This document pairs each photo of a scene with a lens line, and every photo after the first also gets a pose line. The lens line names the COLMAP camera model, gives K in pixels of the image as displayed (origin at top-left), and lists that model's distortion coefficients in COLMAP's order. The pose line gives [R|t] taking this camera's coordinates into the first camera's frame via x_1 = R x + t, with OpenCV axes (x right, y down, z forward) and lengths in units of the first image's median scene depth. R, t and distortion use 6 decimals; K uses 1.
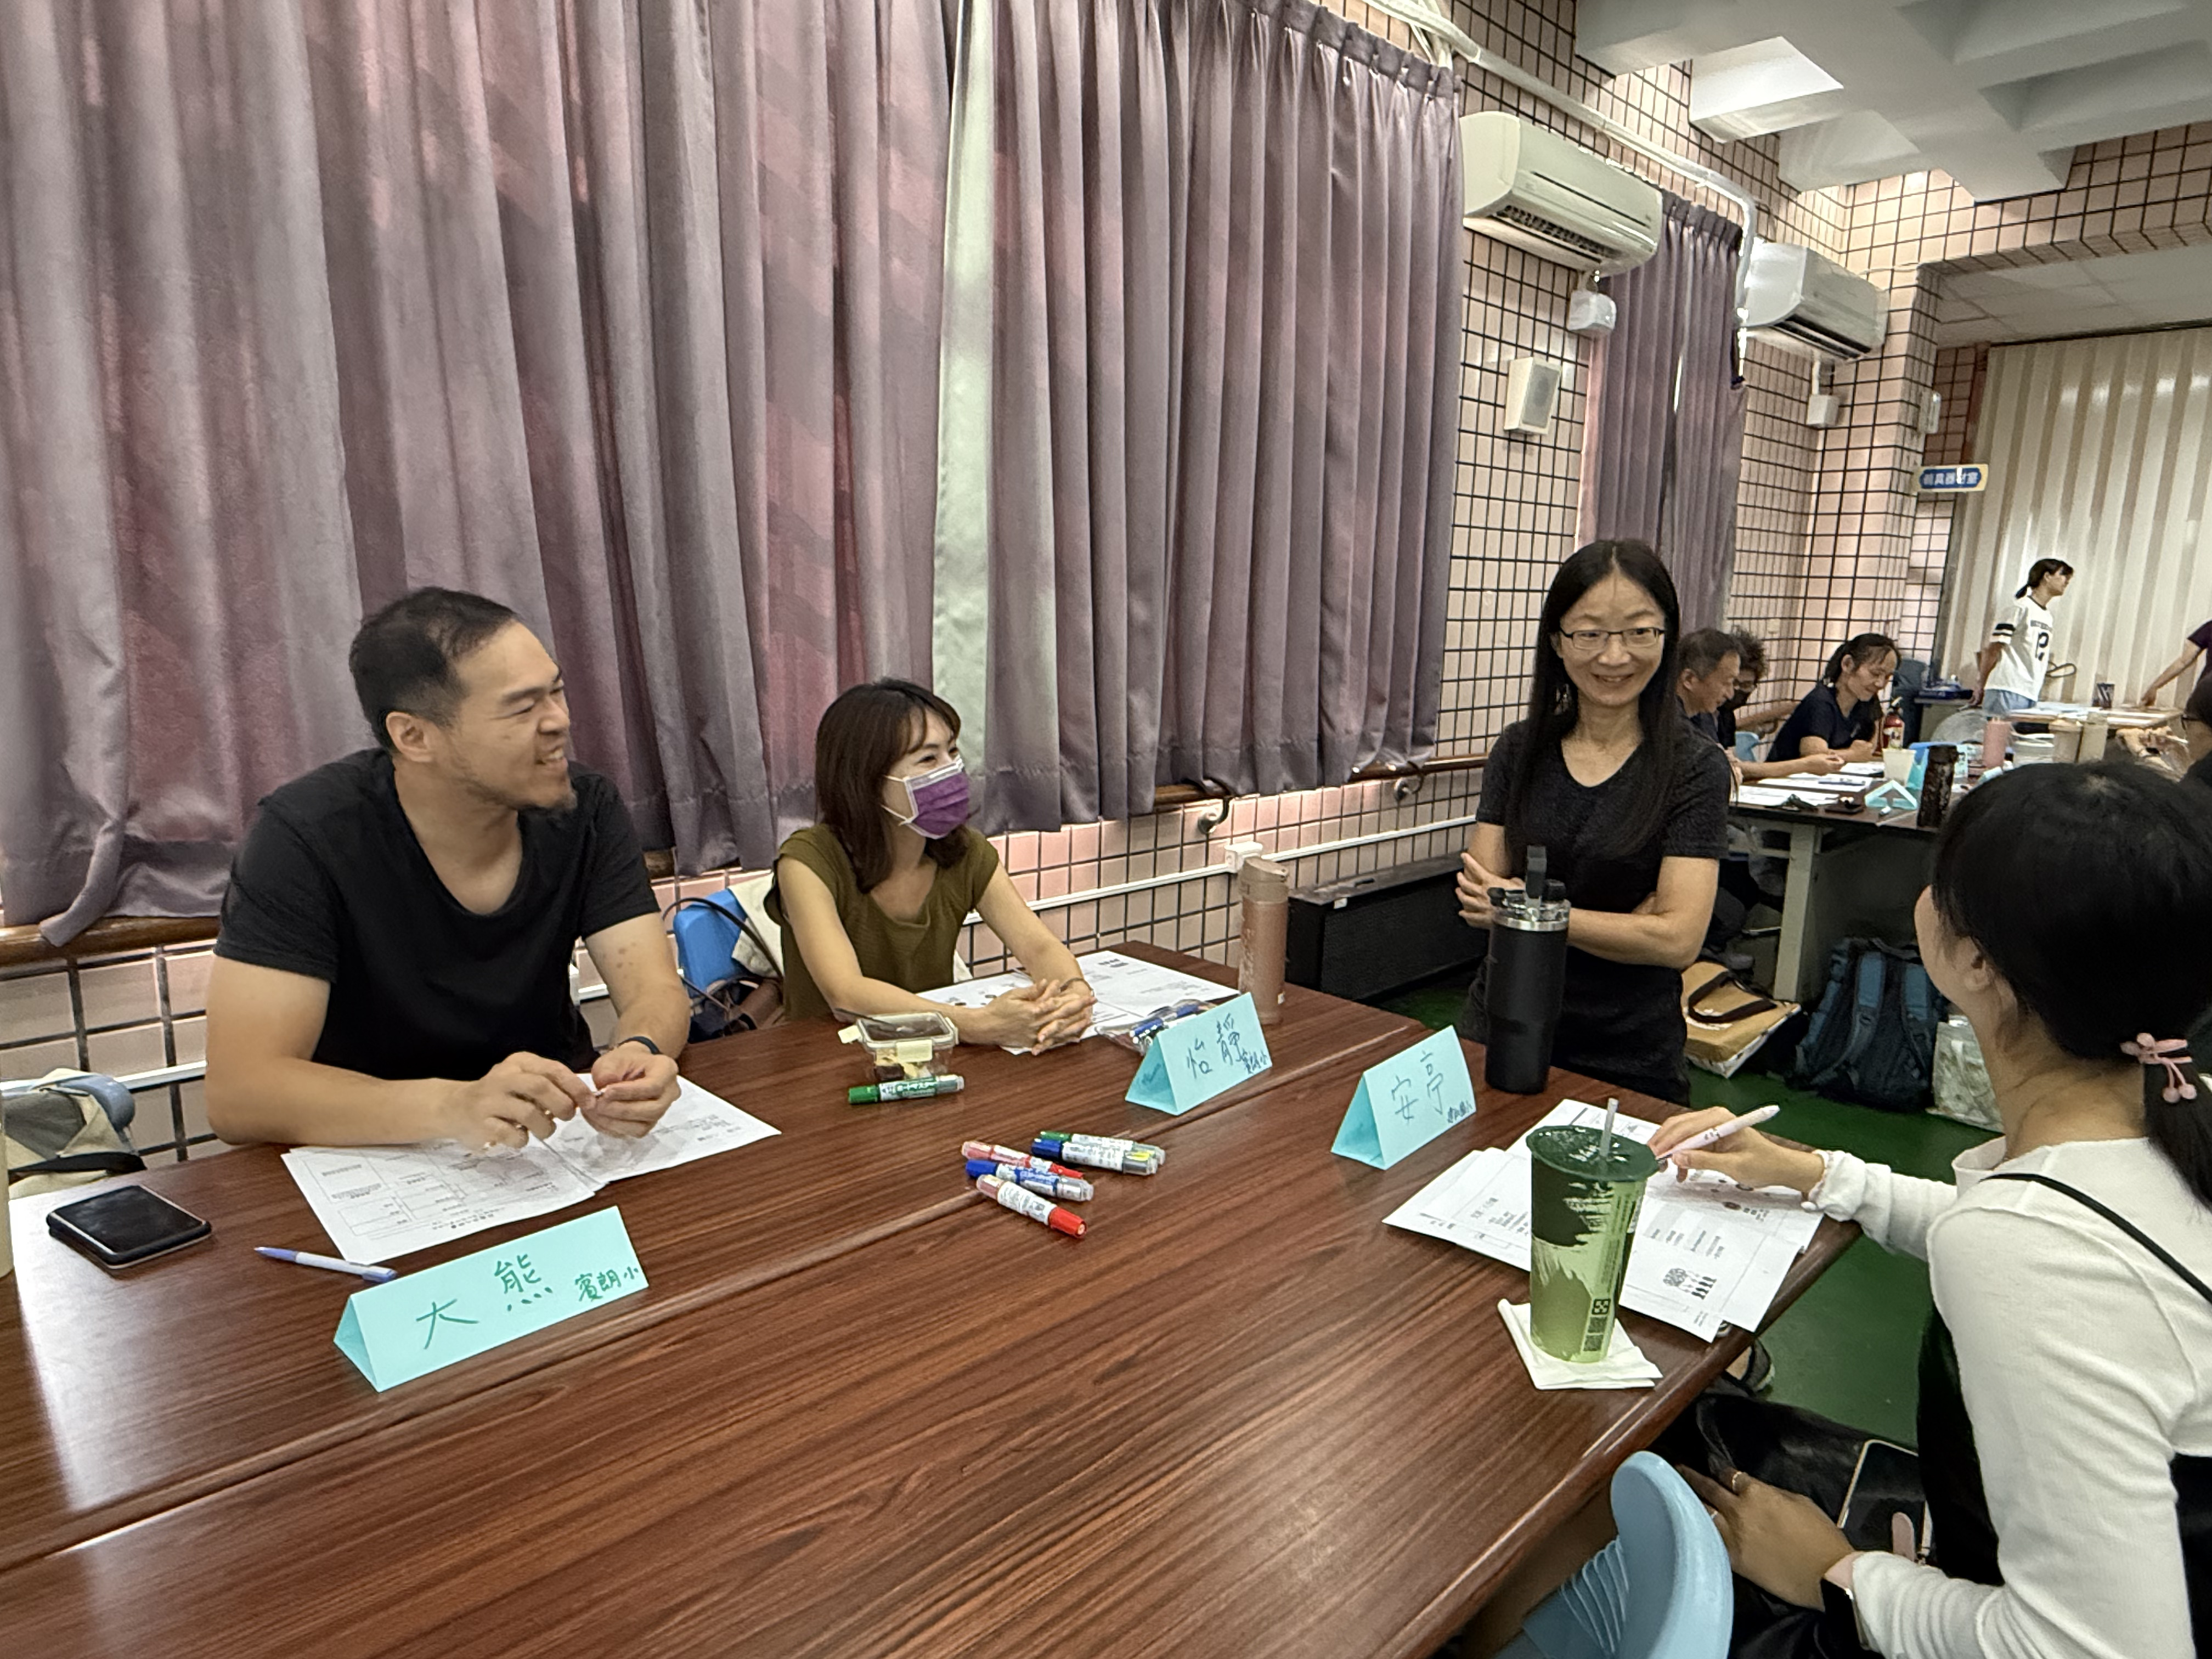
lens RADIAL K [[1292.8, 0, 1108.6], [0, 1292.8, 828.9], [0, 0, 1]] dist [-0.005757, -0.000310]
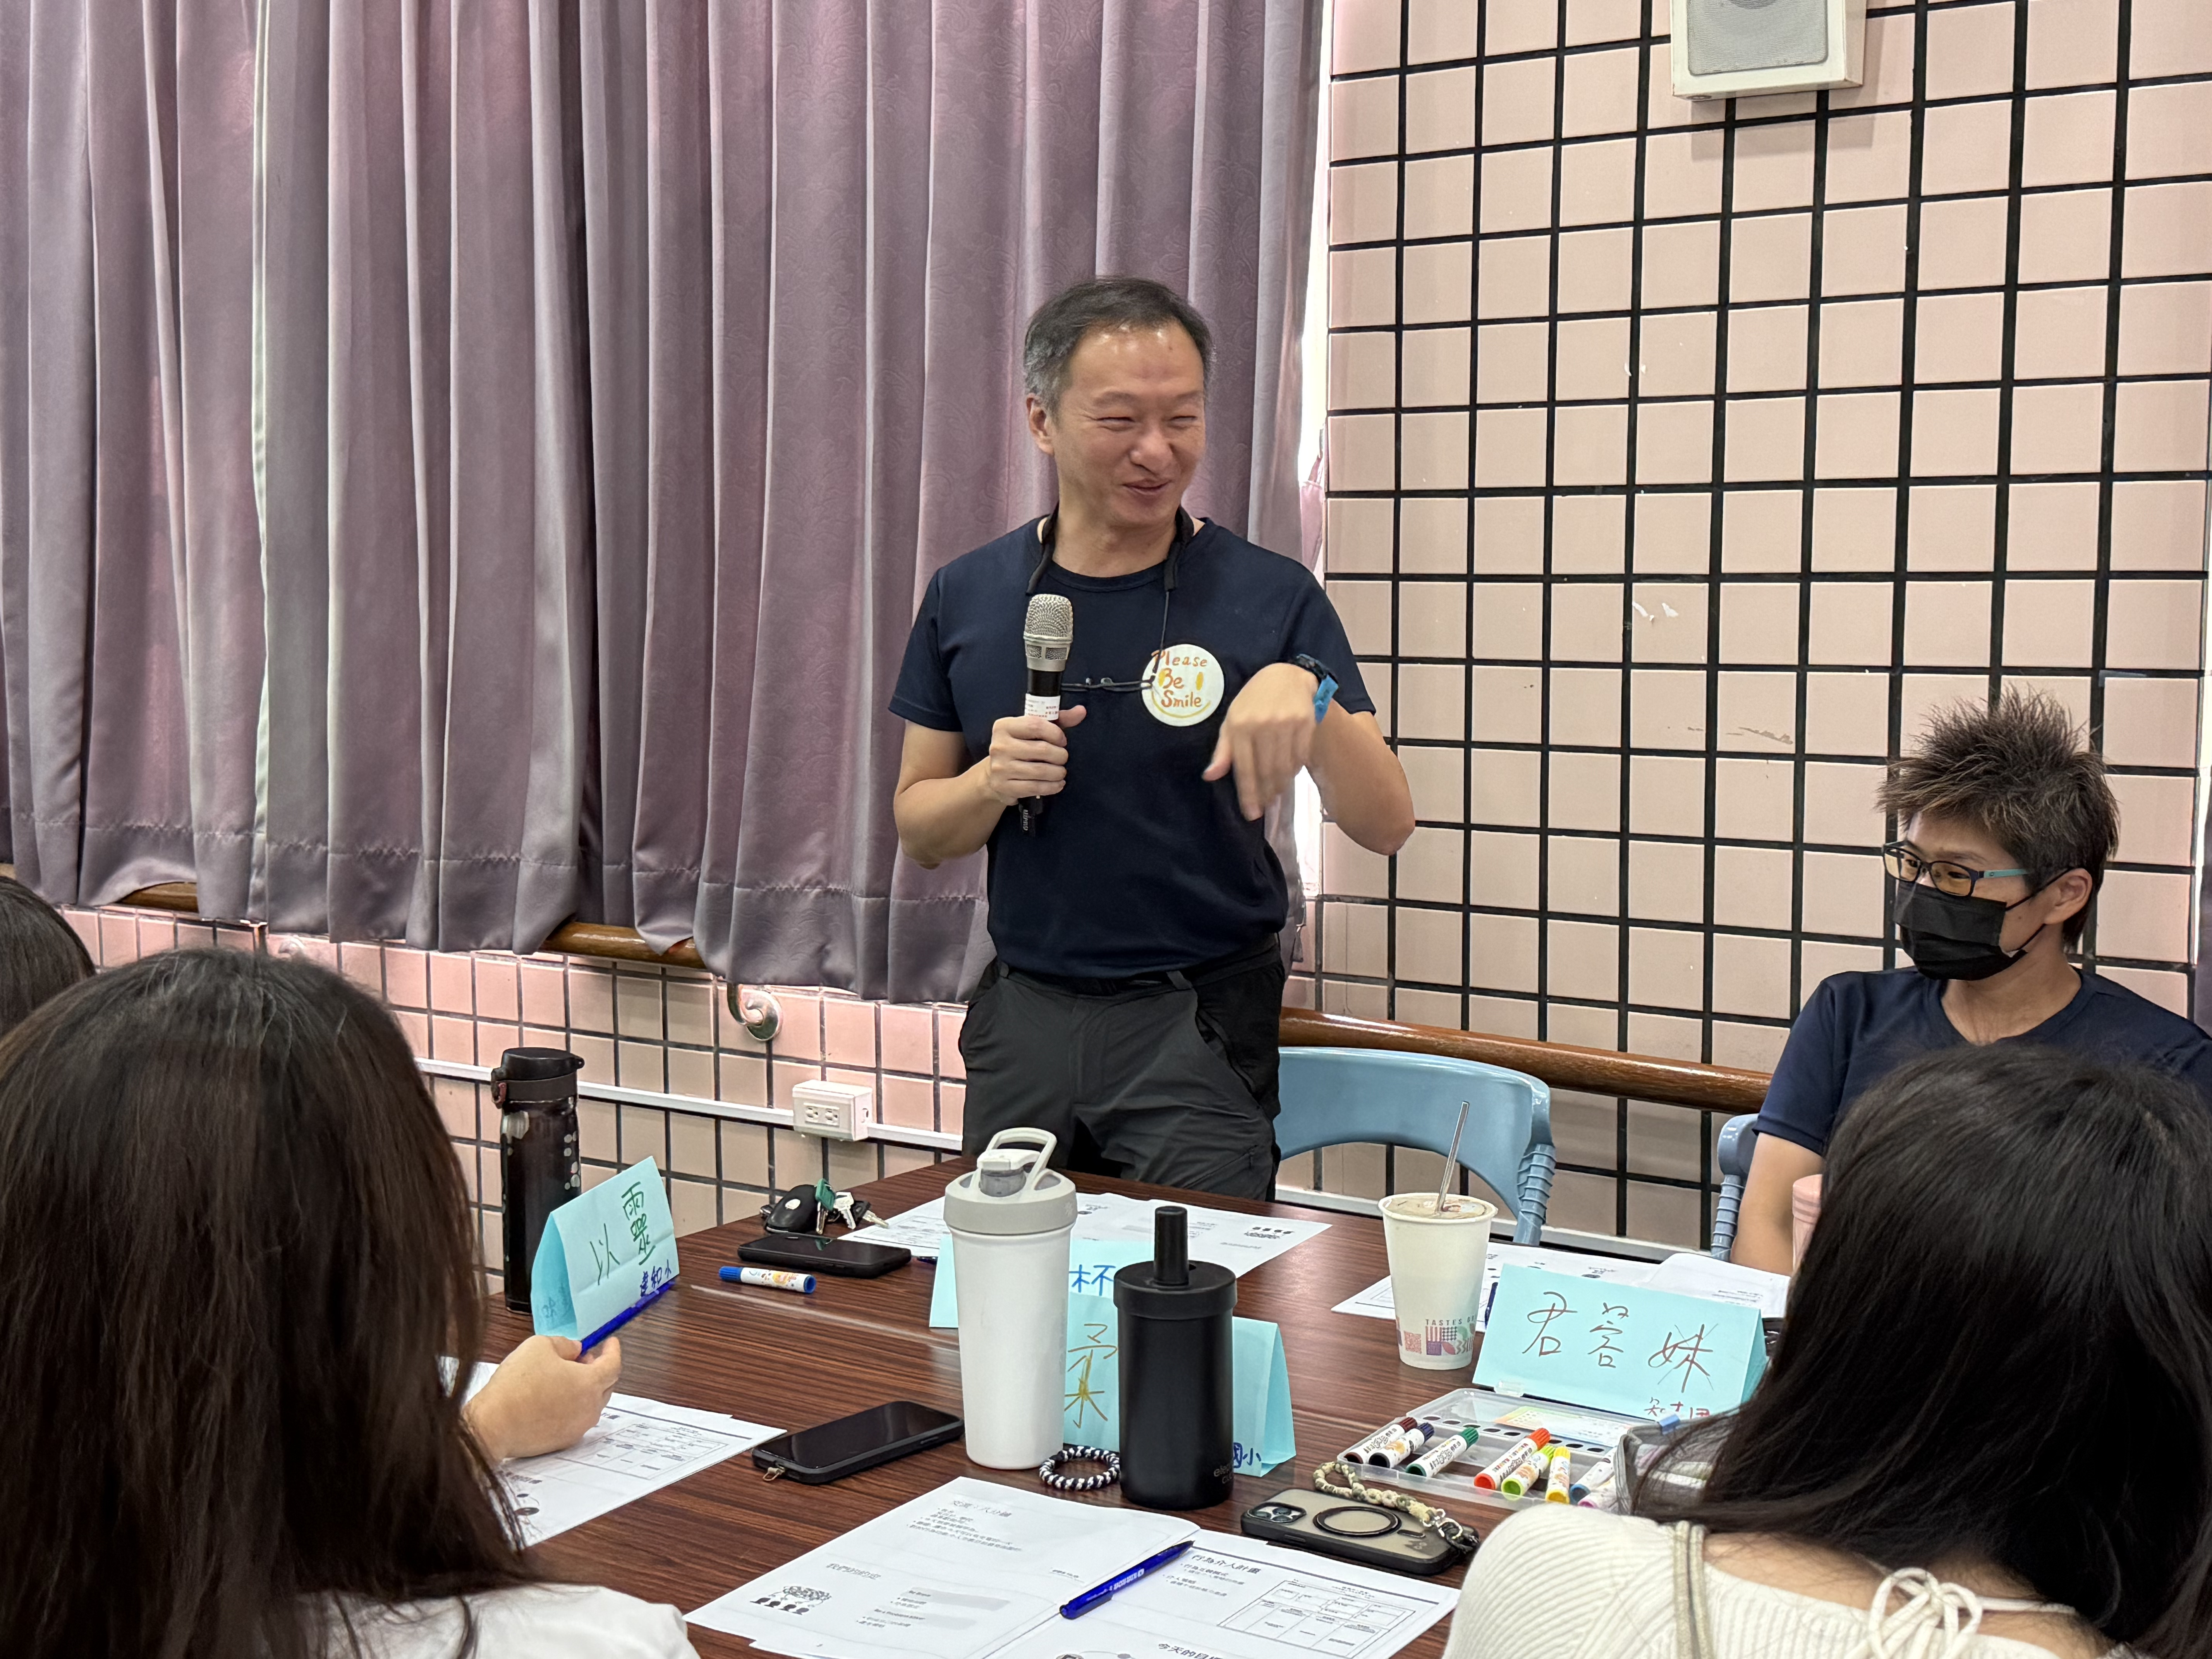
lens RADIAL K [[2832.7, 0, 1105.5], [0, 2832.7, 832.5], [0, 0, 1]] dist [0.129080, 0.000000]
pose [[0.189978, 0.064101, -0.979694, 1.000819], [-0.189607, 0.981476, 0.027450, -0.112119], [0.963306, 0.180542, 0.198613, 0.723911]]
